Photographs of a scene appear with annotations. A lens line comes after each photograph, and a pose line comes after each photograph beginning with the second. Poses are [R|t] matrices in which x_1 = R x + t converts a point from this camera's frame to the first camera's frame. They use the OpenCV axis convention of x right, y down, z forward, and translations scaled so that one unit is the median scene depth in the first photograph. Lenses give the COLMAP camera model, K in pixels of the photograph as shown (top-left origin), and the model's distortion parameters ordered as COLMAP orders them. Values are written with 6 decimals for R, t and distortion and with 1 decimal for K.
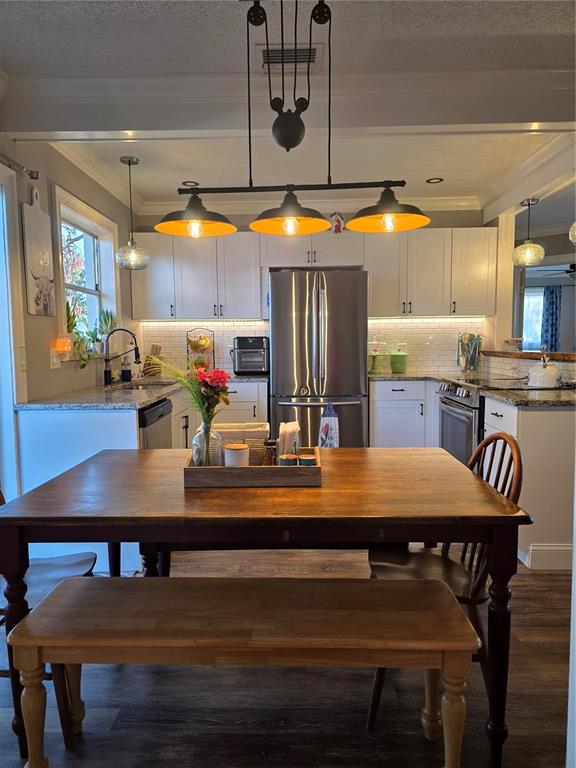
lens RADIAL K [[512.8, 0, 288.0], [0, 512.8, 384.0], [0, 0, 1]] dist [0.006373, 0.000928]
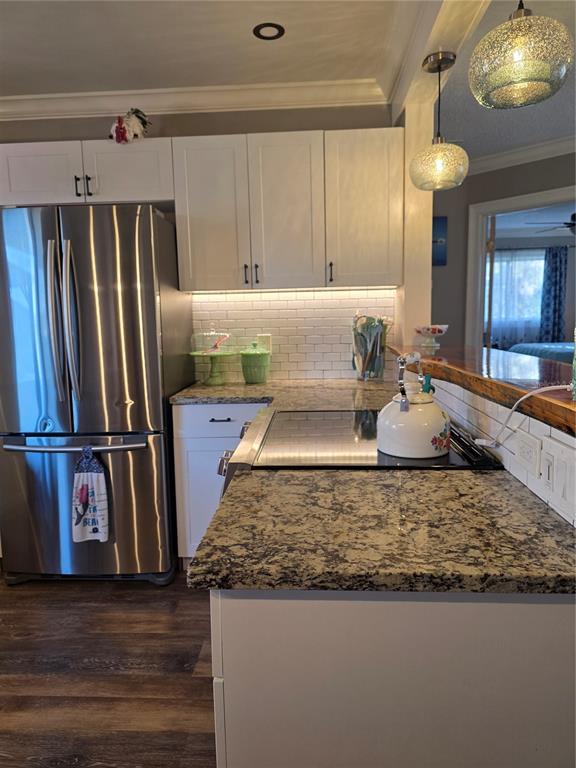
lens RADIAL K [[522.7, 0, 291.2], [0, 522.7, 376.1], [0, 0, 1]] dist [0.047072, -0.057562]
pose [[0.999622, -0.010445, -0.025443, 0.290715], [0.011181, 0.999518, 0.028951, -0.049804], [0.025128, -0.029225, 0.999257, 0.403609]]
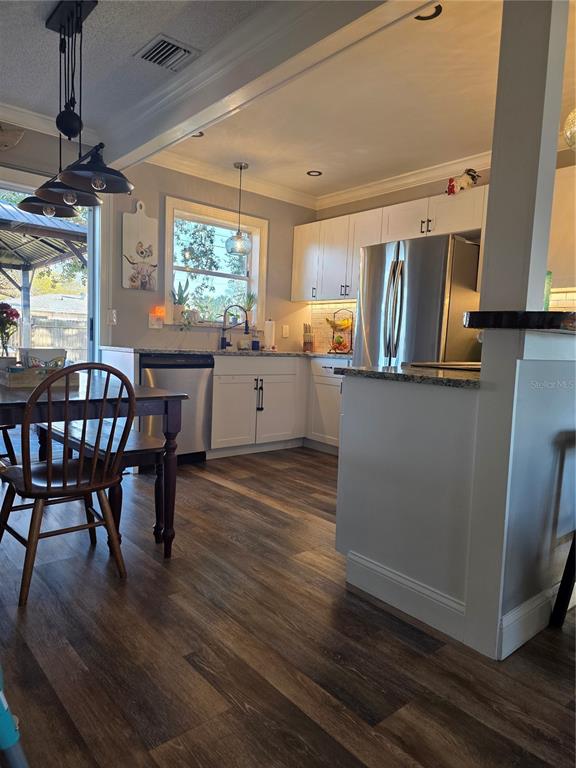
lens RADIAL K [[510.3, 0, 289.1], [0, 510.3, 395.2], [0, 0, 1]] dist [0.001356, -0.000444]
pose [[0.669977, 0.113889, -0.733594, 0.571920], [-0.111320, 0.992402, 0.052403, 0.025026], [0.733988, 0.046555, 0.677565, 0.227531]]
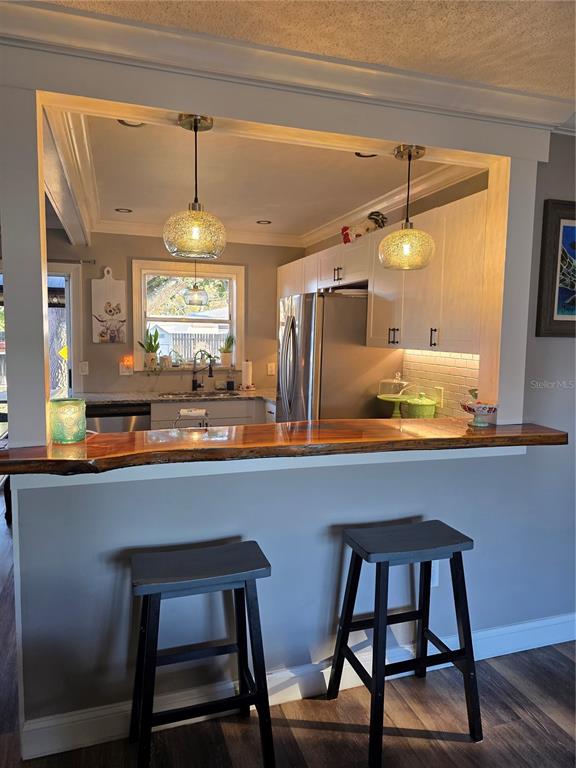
lens RADIAL K [[522.7, 0, 291.2], [0, 522.7, 376.1], [0, 0, 1]] dist [0.047072, -0.057562]
pose [[0.336427, 0.098676, -0.936526, 0.855561], [-0.098852, 0.992701, 0.069084, -0.130674], [0.936507, 0.069336, 0.343725, 0.629667]]
